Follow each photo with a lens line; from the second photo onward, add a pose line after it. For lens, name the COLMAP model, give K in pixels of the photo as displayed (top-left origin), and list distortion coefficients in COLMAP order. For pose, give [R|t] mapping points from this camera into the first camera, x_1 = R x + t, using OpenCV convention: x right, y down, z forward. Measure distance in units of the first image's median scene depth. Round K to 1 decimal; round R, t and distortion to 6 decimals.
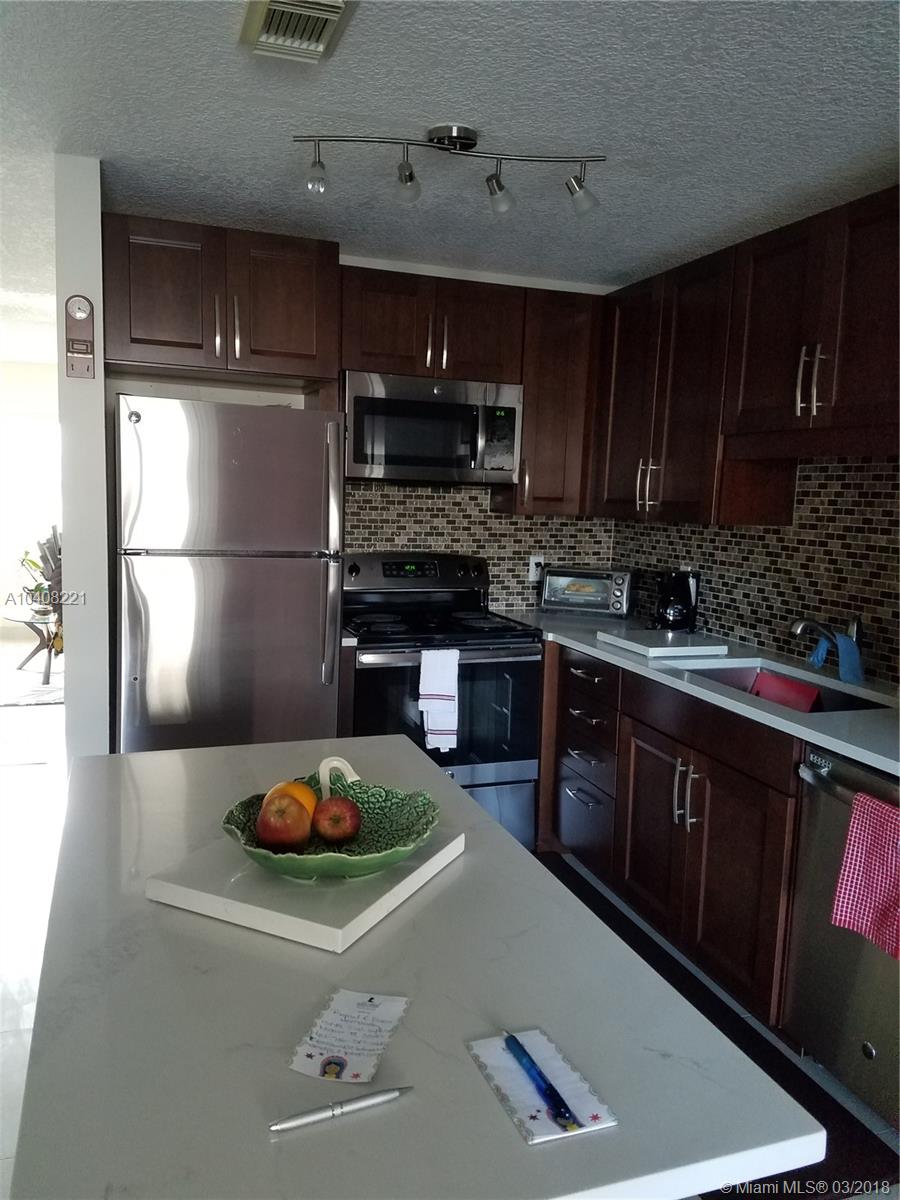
lens RADIAL K [[957.3, 0, 450.3], [0, 957.3, 583.9], [0, 0, 1]] dist [0.270501, -0.448918]
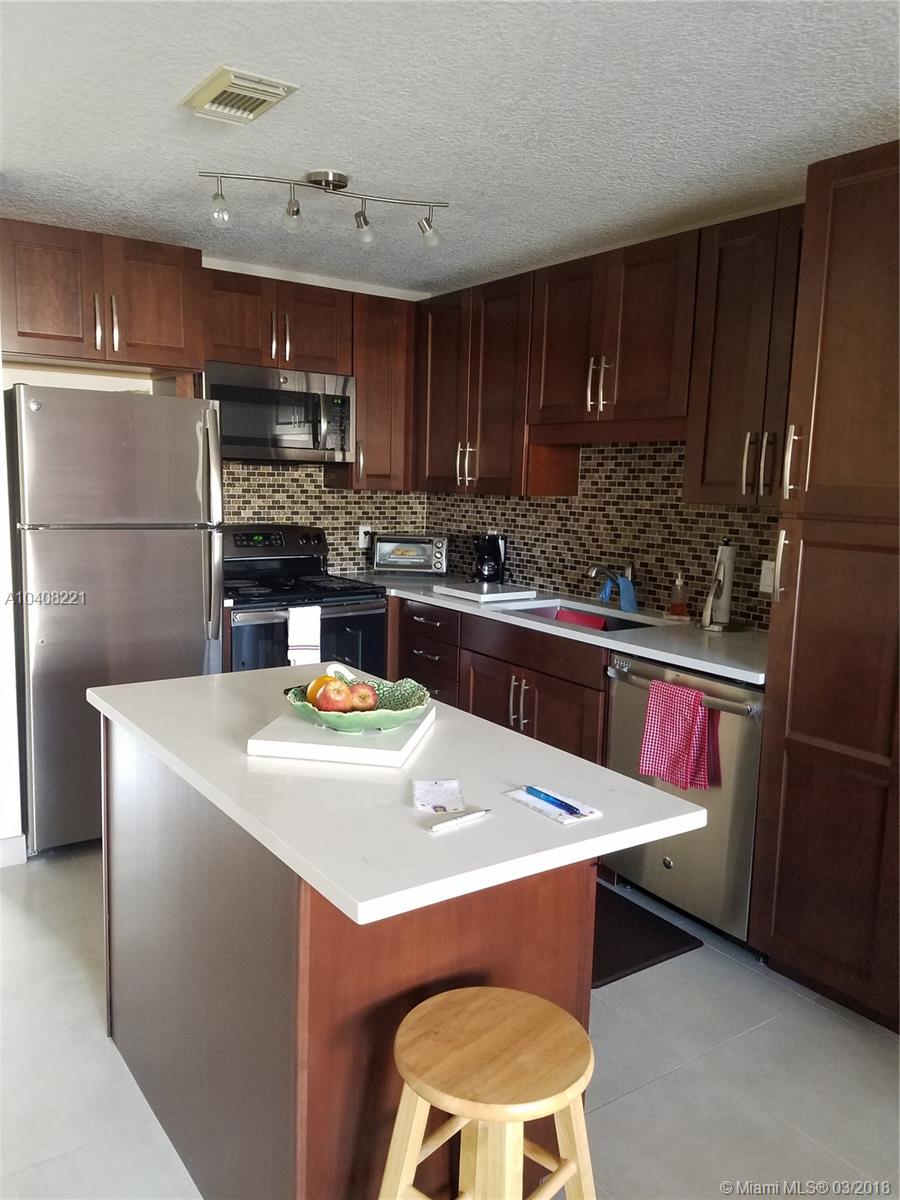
lens RADIAL K [[957.3, 0, 450.3], [0, 957.3, 583.9], [0, 0, 1]] dist [0.270501, -0.448918]
pose [[0.964552, -0.041161, 0.260663, -0.137115], [0.034795, 0.998974, 0.028989, 0.012832], [-0.261588, -0.018892, 0.964995, -0.163170]]
